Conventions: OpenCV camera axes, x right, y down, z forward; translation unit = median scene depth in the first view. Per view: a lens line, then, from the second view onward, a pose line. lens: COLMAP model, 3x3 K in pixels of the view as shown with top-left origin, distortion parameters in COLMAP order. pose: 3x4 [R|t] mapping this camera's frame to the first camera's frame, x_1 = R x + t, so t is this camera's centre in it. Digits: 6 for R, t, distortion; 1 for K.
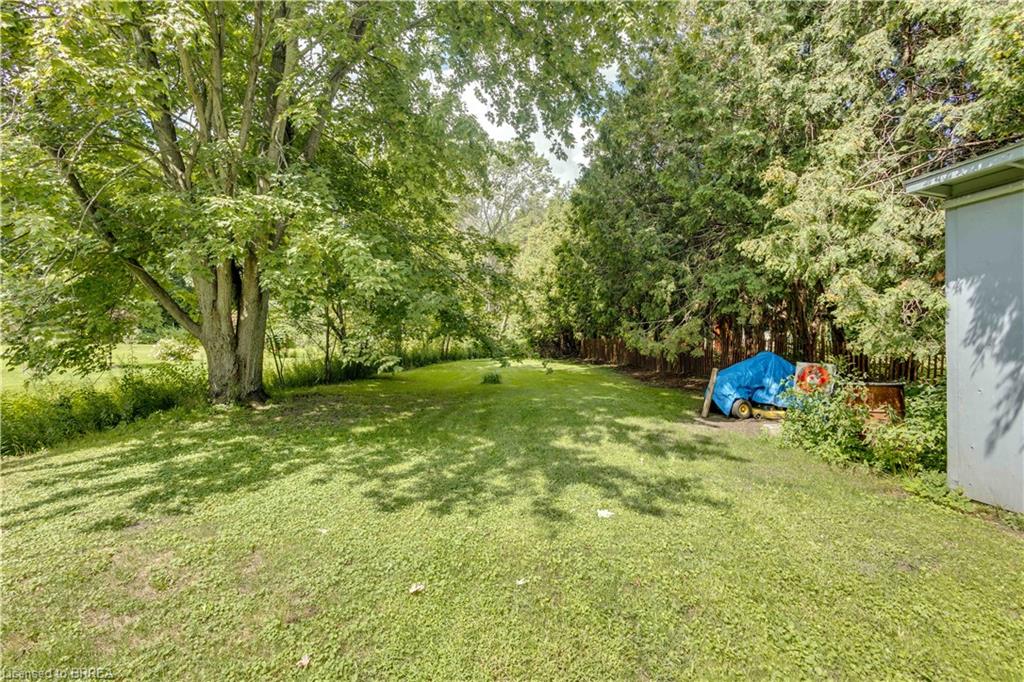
lens RADIAL K [[472.7, 0, 512.9], [0, 472.7, 341.8], [0, 0, 1]] dist [0.008293, 0.001467]
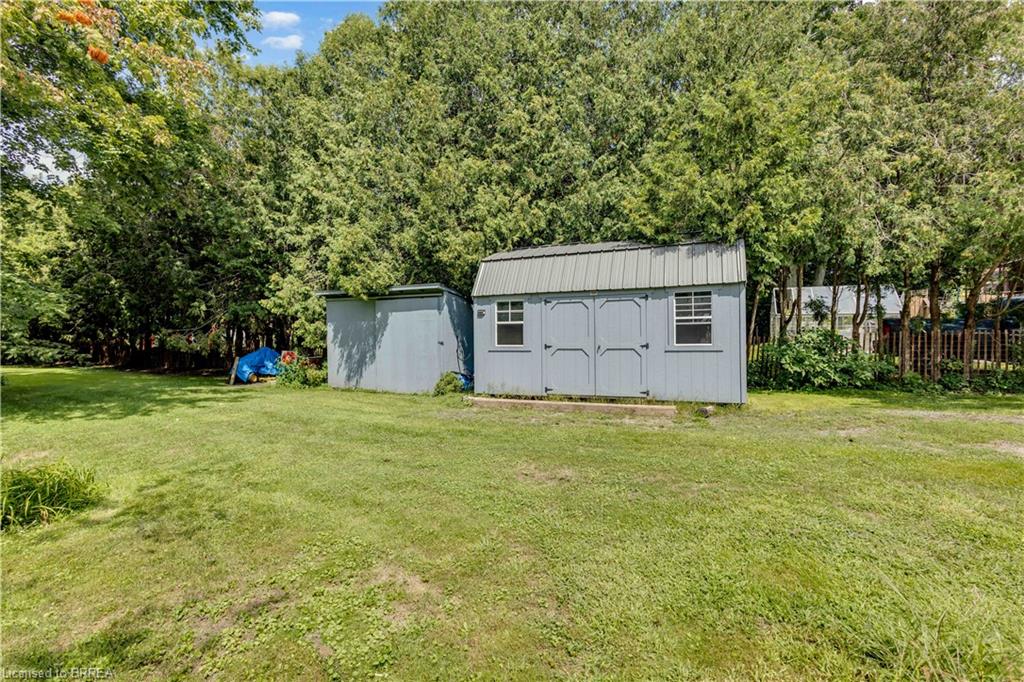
lens RADIAL K [[472.7, 0, 512.4], [0, 472.7, 338.2], [0, 0, 1]] dist [0.008293, 0.001467]
pose [[0.530706, -0.003861, 0.847547, -0.556430], [0.008763, 0.999961, -0.000931, -0.004313], [-0.847510, 0.007921, 0.530720, -0.856908]]
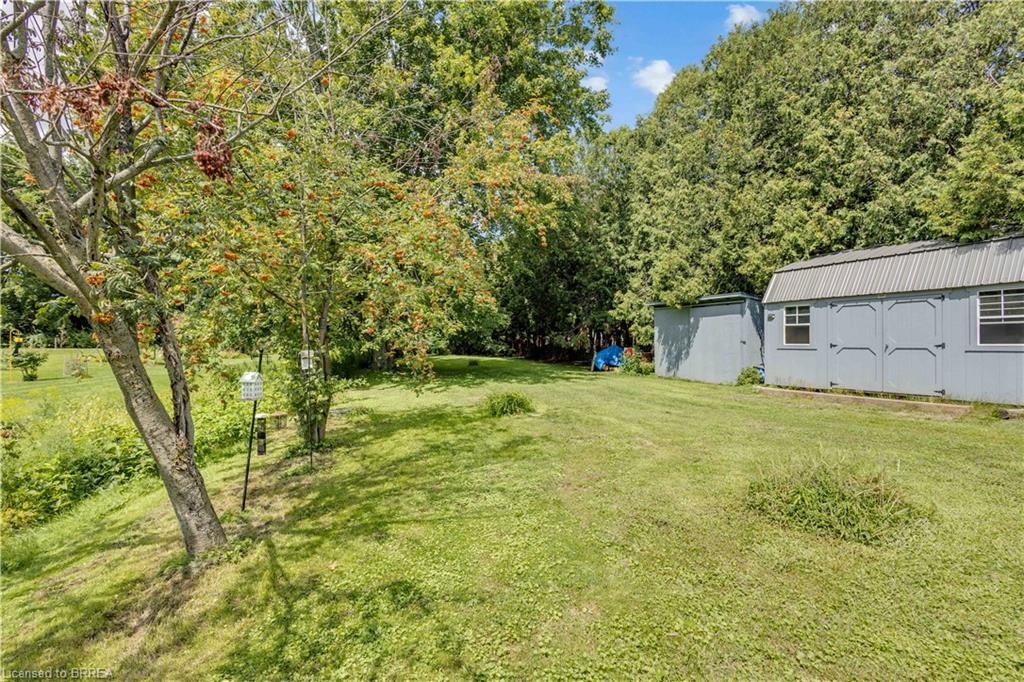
lens RADIAL K [[472.7, 0, 511.8], [0, 472.7, 335.5], [0, 0, 1]] dist [0.008293, 0.001467]
pose [[0.955438, 0.003528, 0.295171, -0.742249], [0.000629, 0.999902, -0.013988, 0.005231], [-0.295192, 0.013551, 0.955342, -1.271259]]
